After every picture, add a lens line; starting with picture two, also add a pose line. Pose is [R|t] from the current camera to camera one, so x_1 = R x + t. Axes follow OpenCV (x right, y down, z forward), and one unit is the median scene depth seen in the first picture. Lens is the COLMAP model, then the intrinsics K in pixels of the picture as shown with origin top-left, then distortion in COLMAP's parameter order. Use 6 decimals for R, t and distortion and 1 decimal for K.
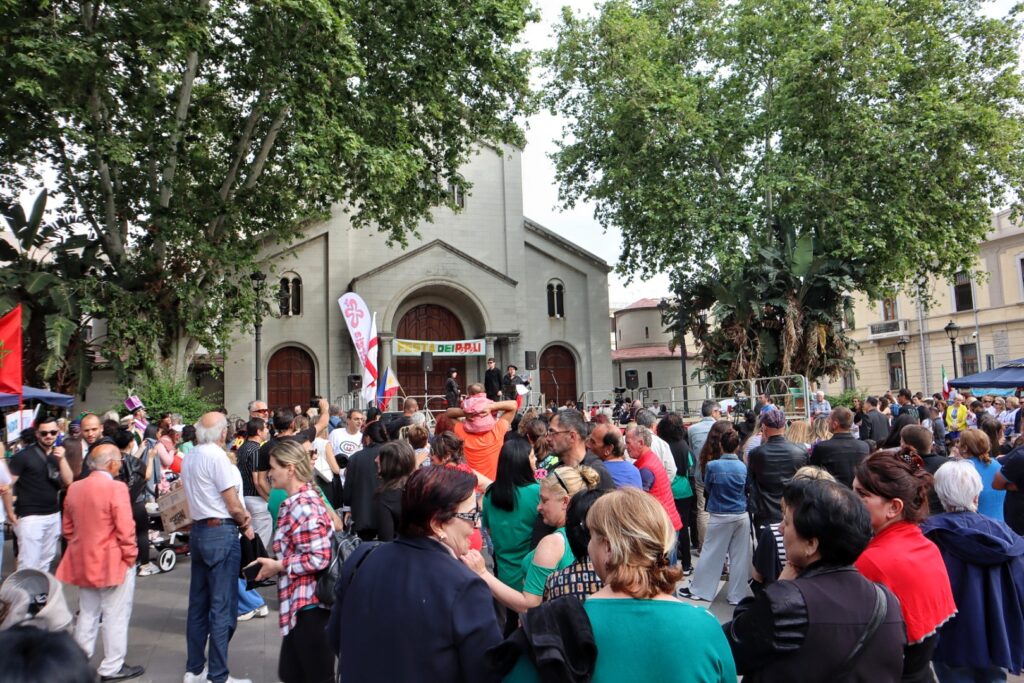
lens RADIAL K [[691.6, 0, 537.9], [0, 691.6, 338.0], [0, 0, 1]] dist [-0.112060, 0.002361]
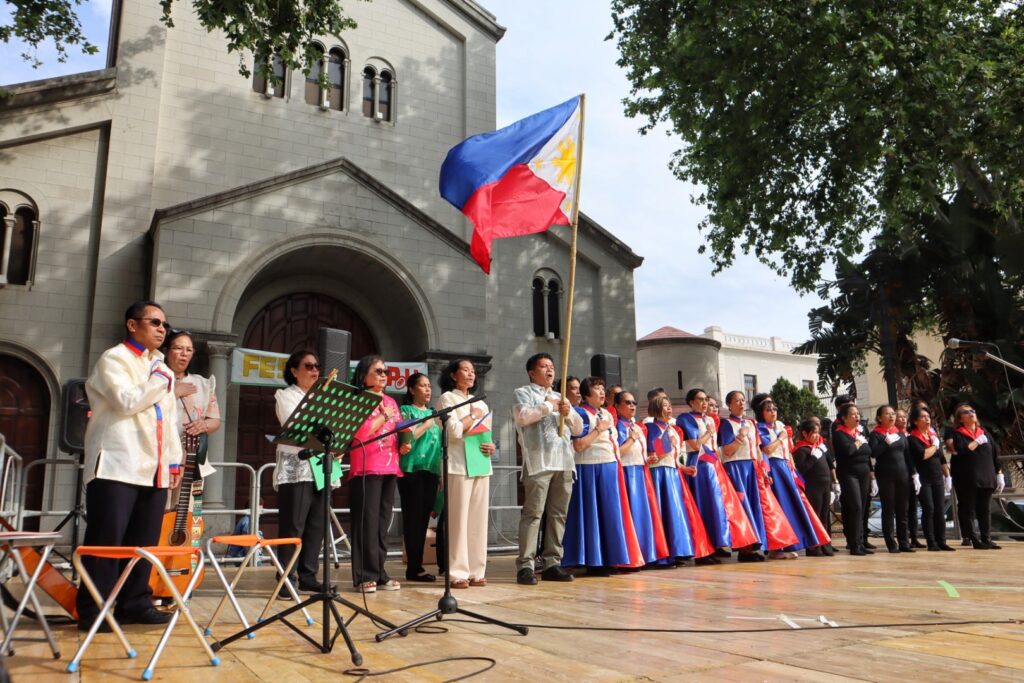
lens RADIAL K [[797.4, 0, 550.7], [0, 797.4, 344.8], [0, 0, 1]] dist [-0.124823, 0.067920]
pose [[0.983846, 0.045090, 0.173244, -0.087888], [-0.026458, 0.993756, -0.108388, 0.048095], [-0.177049, 0.102054, 0.978897, 0.424502]]
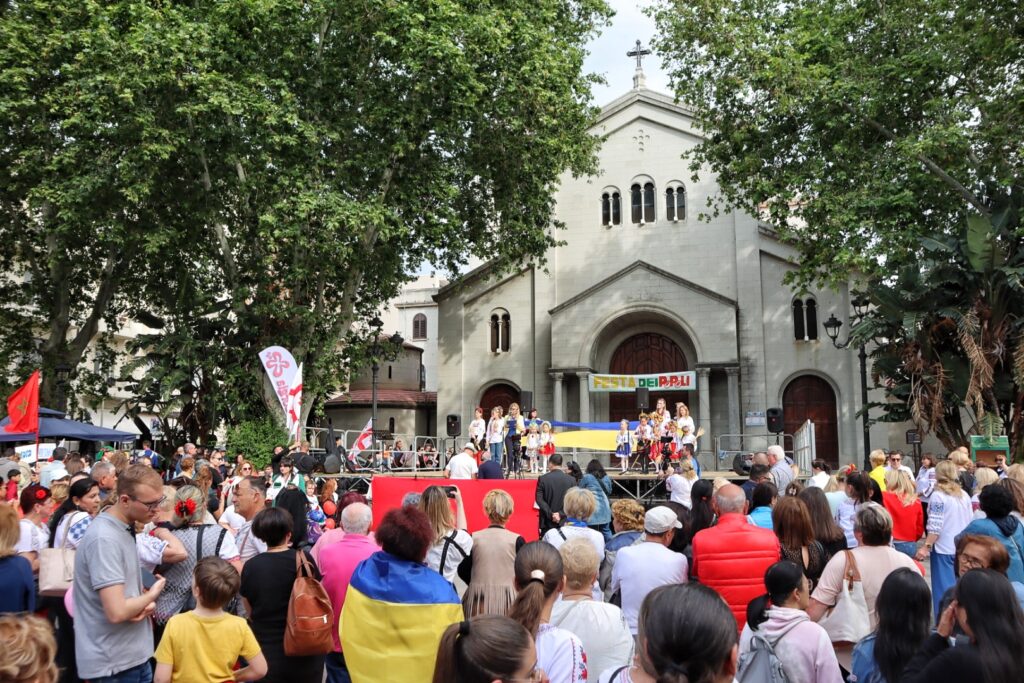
lens RADIAL K [[797.4, 0, 550.7], [0, 797.4, 344.8], [0, 0, 1]] dist [-0.124823, 0.067920]
pose [[0.805304, -0.042911, -0.591307, 0.361859], [0.031504, 0.999065, -0.029596, -0.007024], [0.592024, 0.005205, 0.805903, 0.101919]]
